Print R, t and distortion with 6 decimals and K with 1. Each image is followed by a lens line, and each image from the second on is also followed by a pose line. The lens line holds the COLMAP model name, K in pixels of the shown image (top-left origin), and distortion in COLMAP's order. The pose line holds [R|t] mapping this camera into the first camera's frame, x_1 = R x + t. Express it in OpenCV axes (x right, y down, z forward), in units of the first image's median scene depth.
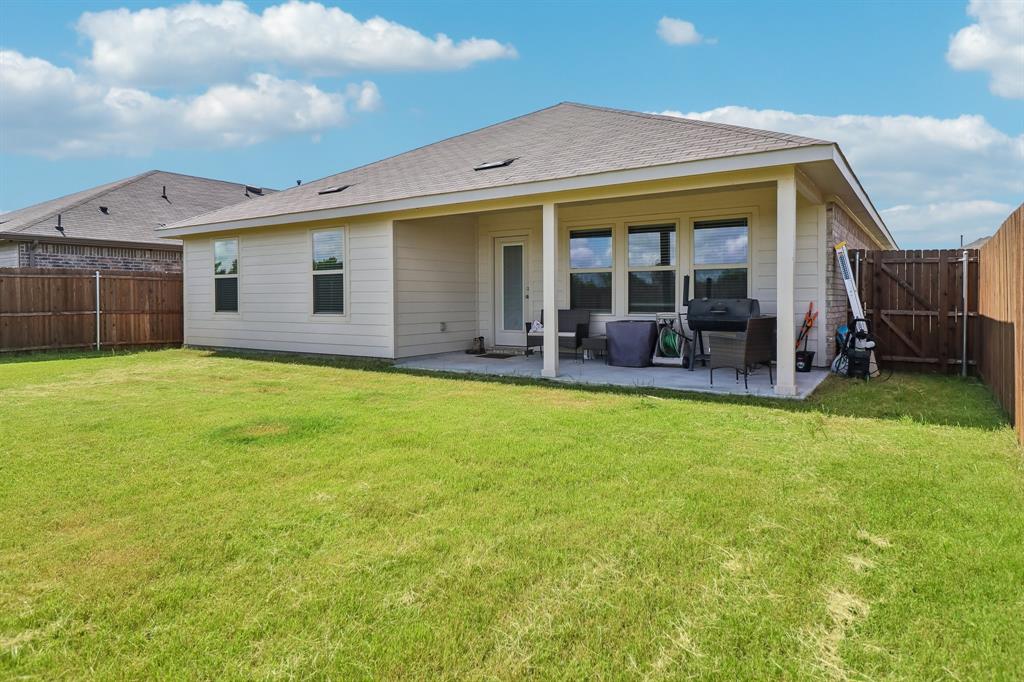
lens RADIAL K [[648.4, 0, 512.0], [0, 648.4, 341.0], [0, 0, 1]] dist [0.001796, 0.000224]
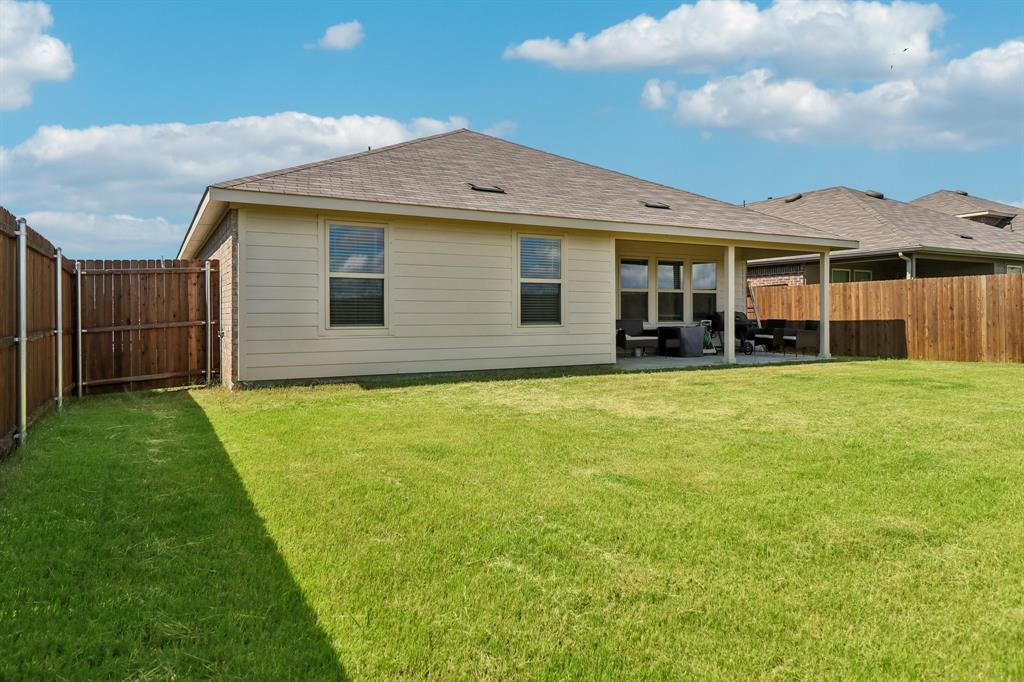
lens RADIAL K [[648.4, 0, 512.0], [0, 648.4, 341.0], [0, 0, 1]] dist [0.001796, 0.000224]
pose [[0.471382, -0.036872, 0.881158, -1.219583], [0.048997, 0.998677, 0.015578, -0.037314], [-0.880567, 0.035831, 0.472565, 0.622059]]
